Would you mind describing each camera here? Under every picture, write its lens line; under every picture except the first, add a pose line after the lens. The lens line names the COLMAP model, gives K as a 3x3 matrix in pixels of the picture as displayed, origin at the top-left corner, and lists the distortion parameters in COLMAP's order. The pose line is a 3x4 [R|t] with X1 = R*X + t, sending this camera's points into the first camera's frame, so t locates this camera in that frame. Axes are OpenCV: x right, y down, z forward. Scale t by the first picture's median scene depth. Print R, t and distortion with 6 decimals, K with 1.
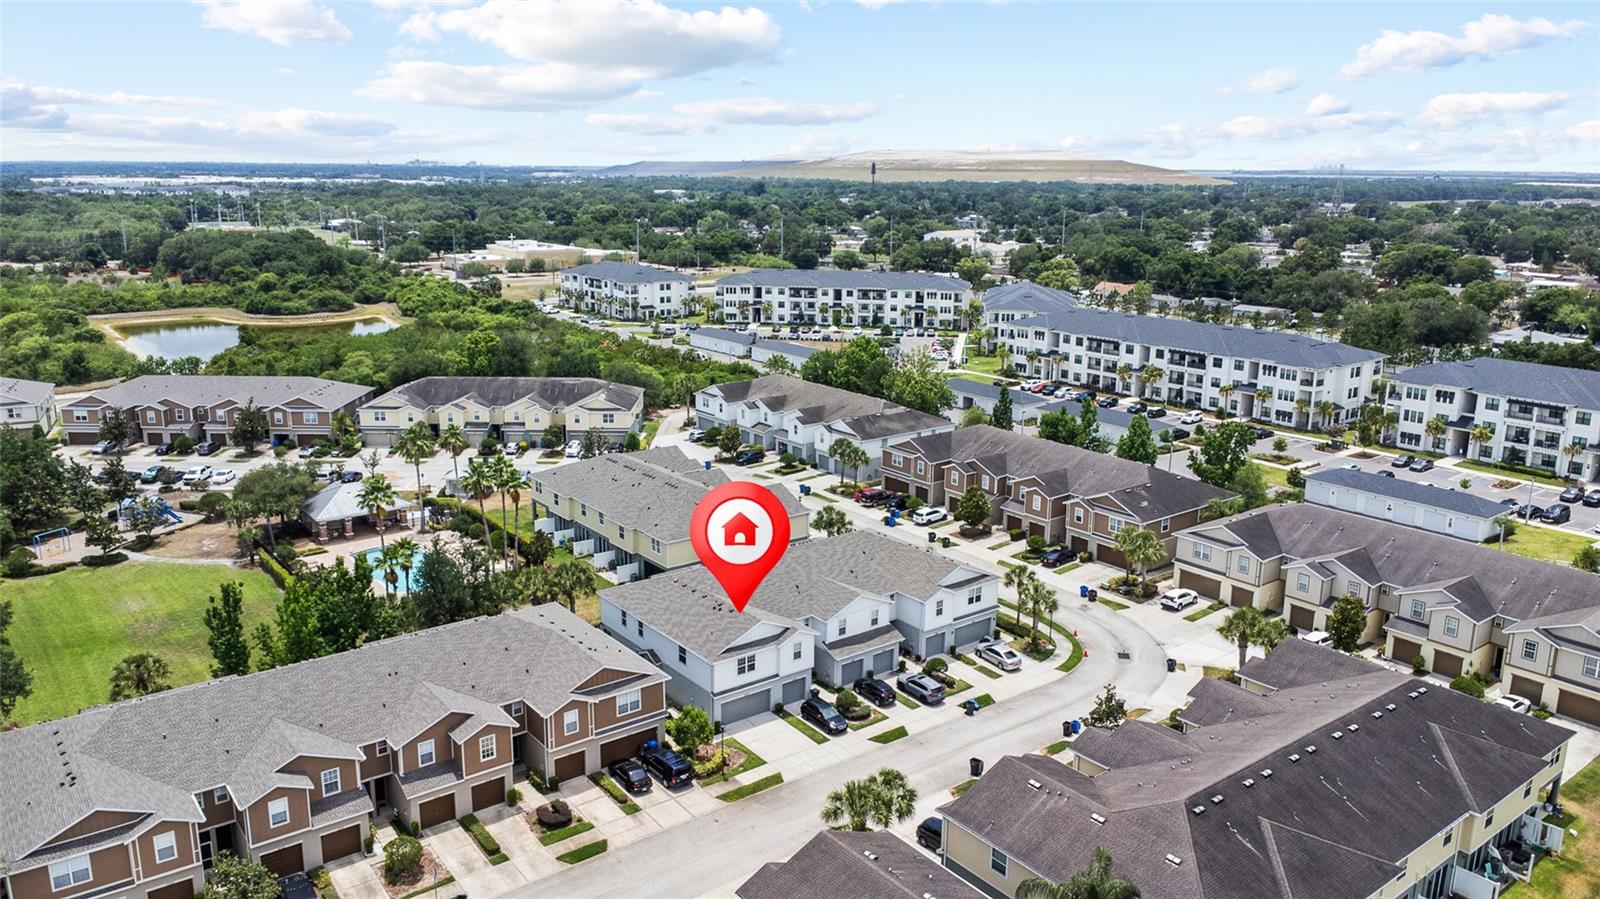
lens RADIAL K [[1169.8, 0, 786.4], [0, 1169.8, 446.3], [0, 0, 1]] dist [0.016348, 0.002569]
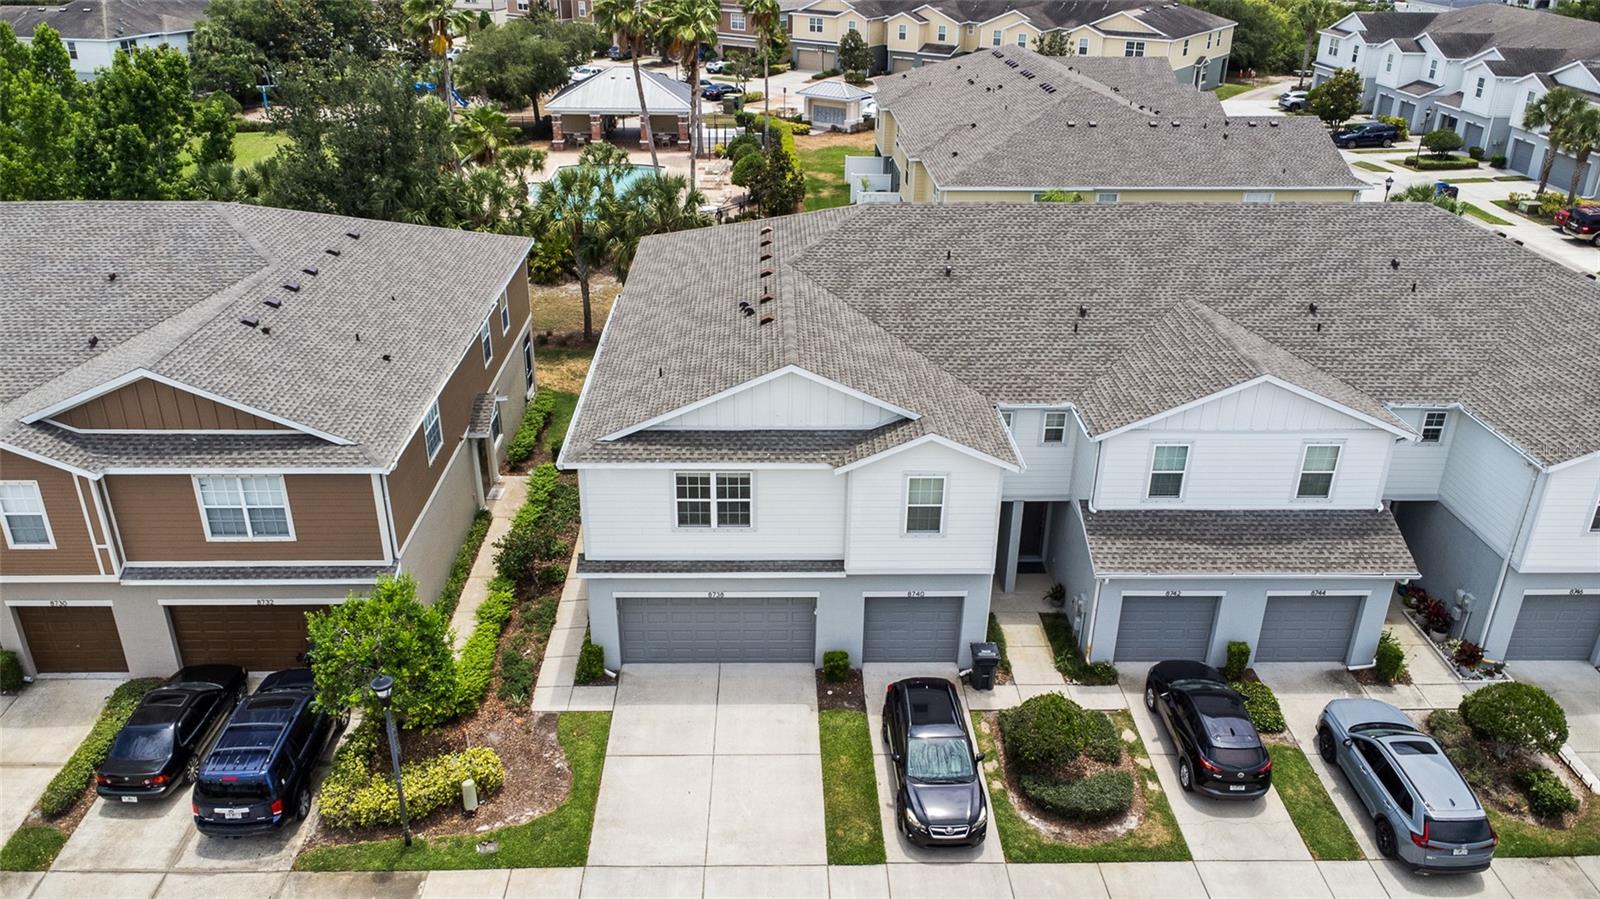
lens RADIAL K [[1152.6, 0, 781.1], [0, 1152.6, 426.7], [0, 0, 1]] dist [0.061870, -0.091492]
pose [[0.805544, 0.242440, -0.540668, 0.036989], [-0.138210, 0.964173, 0.226425, 0.027930], [0.576192, -0.107669, 0.810191, 0.216085]]
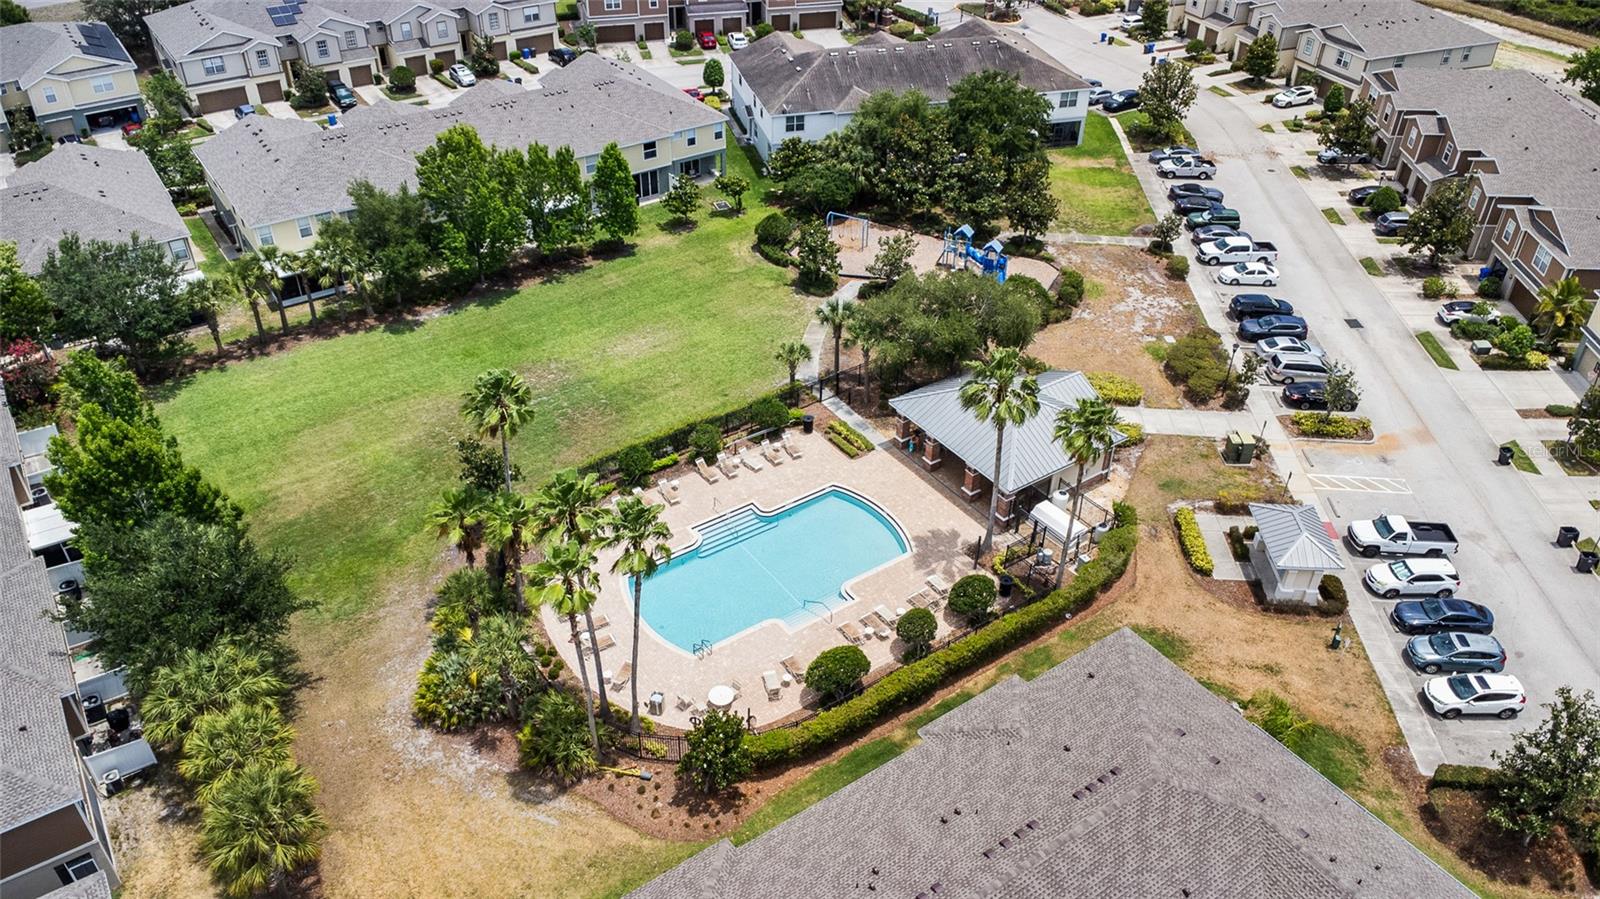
lens RADIAL K [[1152.6, 0, 781.1], [0, 1152.6, 426.7], [0, 0, 1]] dist [0.061870, -0.091492]
pose [[-0.069699, 0.566927, -0.820814, 0.022959], [-0.238723, 0.789429, 0.565520, -0.088838], [0.968583, 0.235363, 0.080316, 0.365329]]
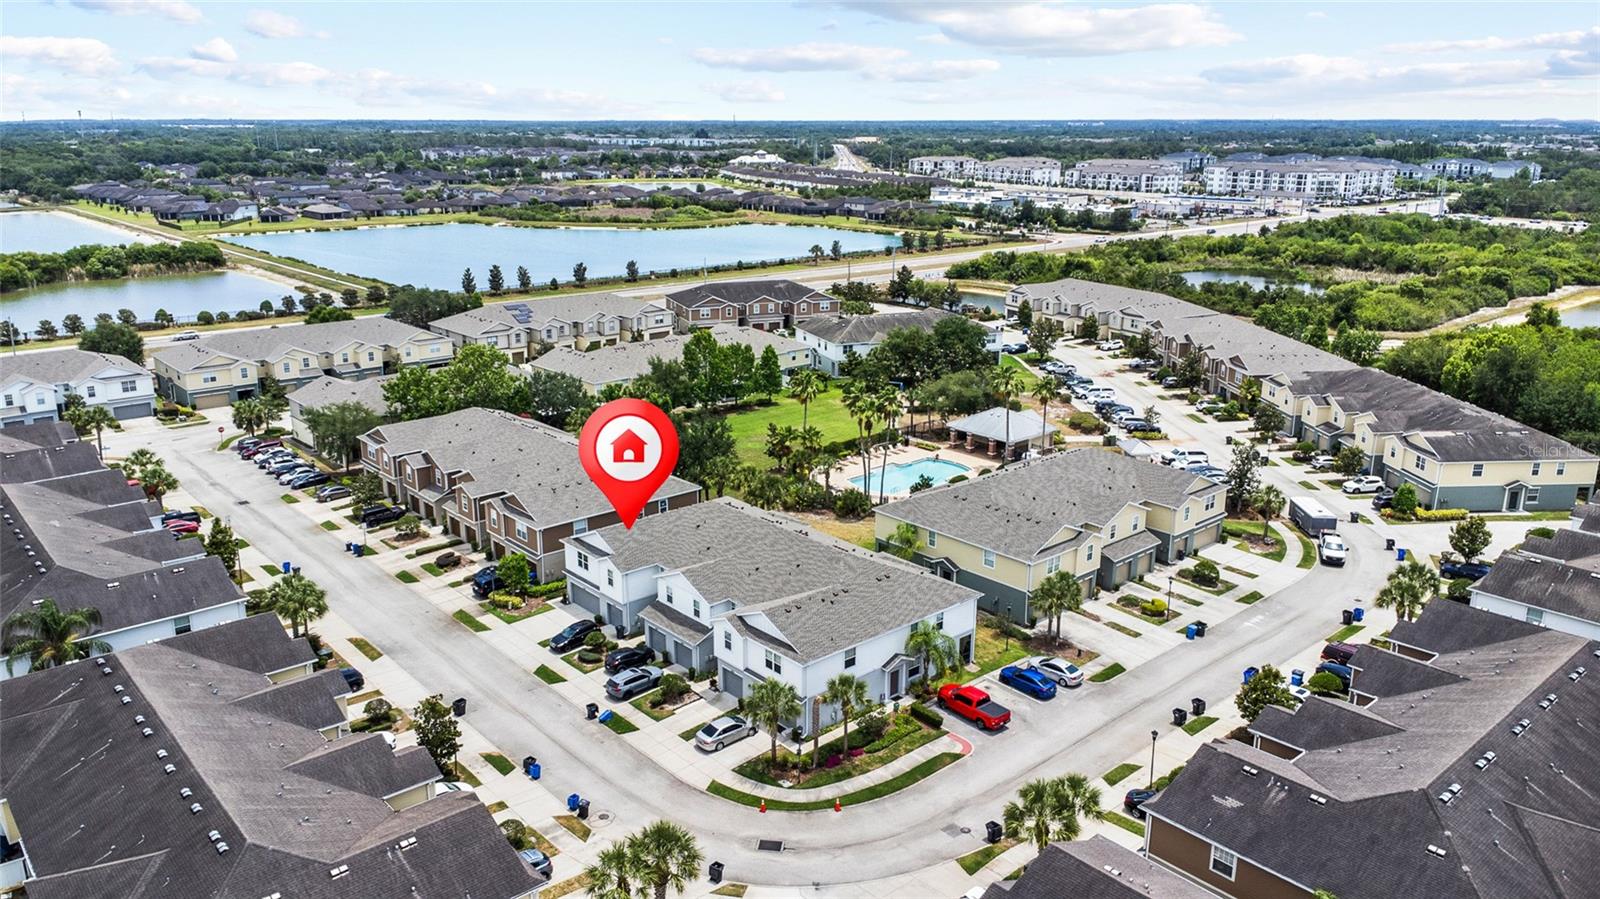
lens RADIAL K [[1169.8, 0, 786.4], [0, 1169.8, 446.3], [0, 0, 1]] dist [0.016348, 0.002569]
pose [[0.057065, 0.262941, -0.963123, 0.282956], [-0.234322, 0.941275, 0.243093, -0.064113], [0.970483, 0.211809, 0.115327, 0.288723]]
